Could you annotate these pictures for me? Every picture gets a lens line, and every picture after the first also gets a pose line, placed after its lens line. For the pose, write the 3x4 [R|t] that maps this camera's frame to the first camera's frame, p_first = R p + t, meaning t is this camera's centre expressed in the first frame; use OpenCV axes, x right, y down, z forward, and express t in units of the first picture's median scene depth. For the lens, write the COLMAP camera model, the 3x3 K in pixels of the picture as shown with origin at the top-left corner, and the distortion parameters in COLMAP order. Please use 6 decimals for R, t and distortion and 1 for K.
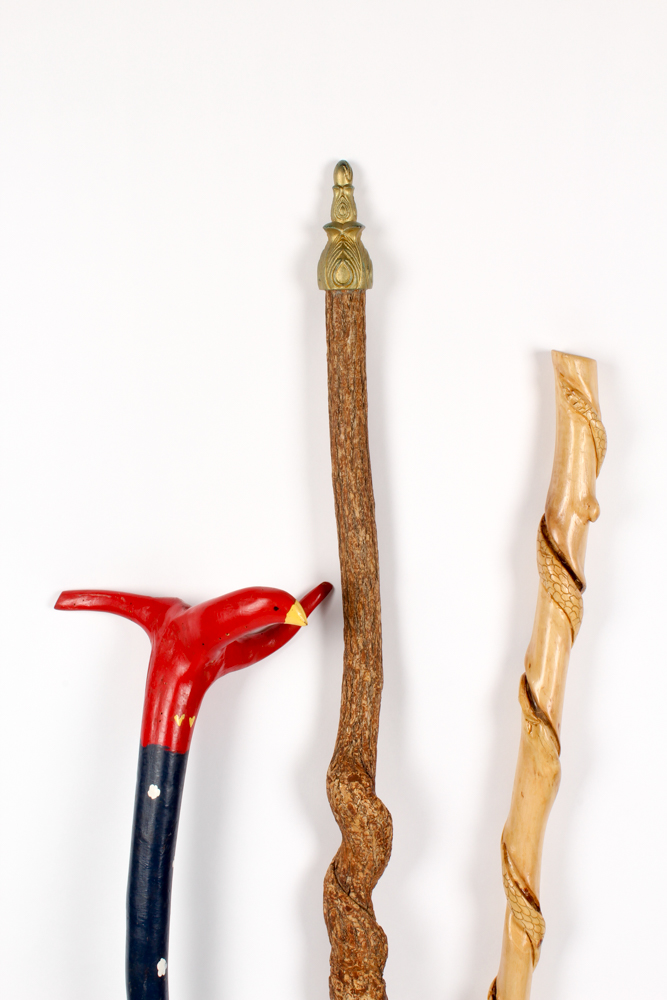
lens RADIAL K [[1400.0, 0, 333.5], [0, 1400.0, 500.0], [0, 0, 1]] dist [-0.075841, 0.037677]
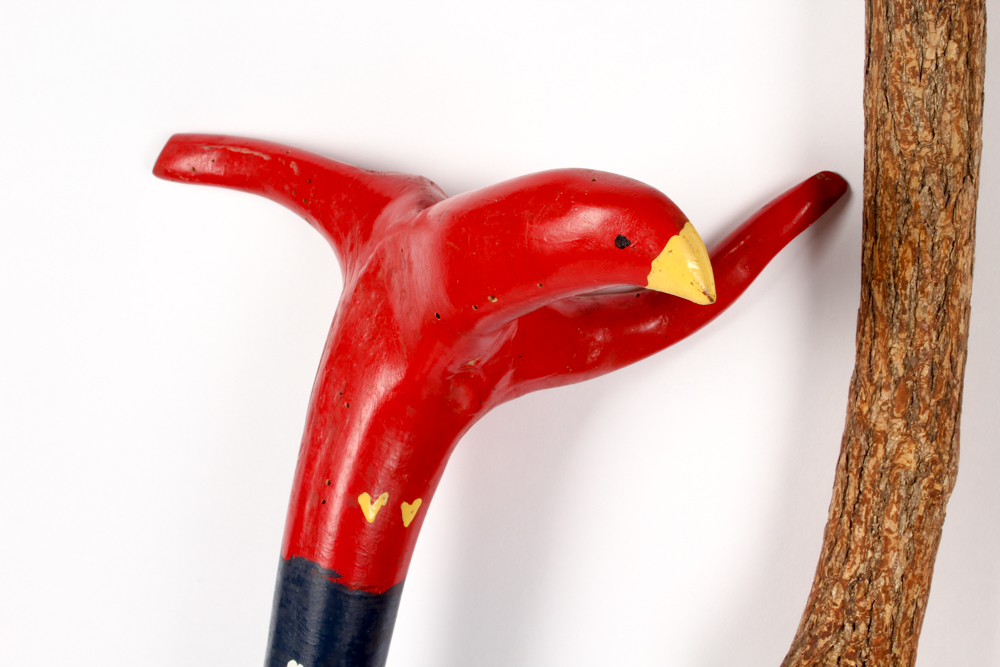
lens RADIAL K [[1738.5, 0, 500.0], [0, 1738.5, 333.5], [0, 0, 1]] dist [0.004476, 0.062494]
pose [[0.949769, 0.120833, -0.288683, 0.049240], [-0.068835, 0.980523, 0.183945, 0.023791], [0.305287, -0.154834, 0.939588, 0.566509]]
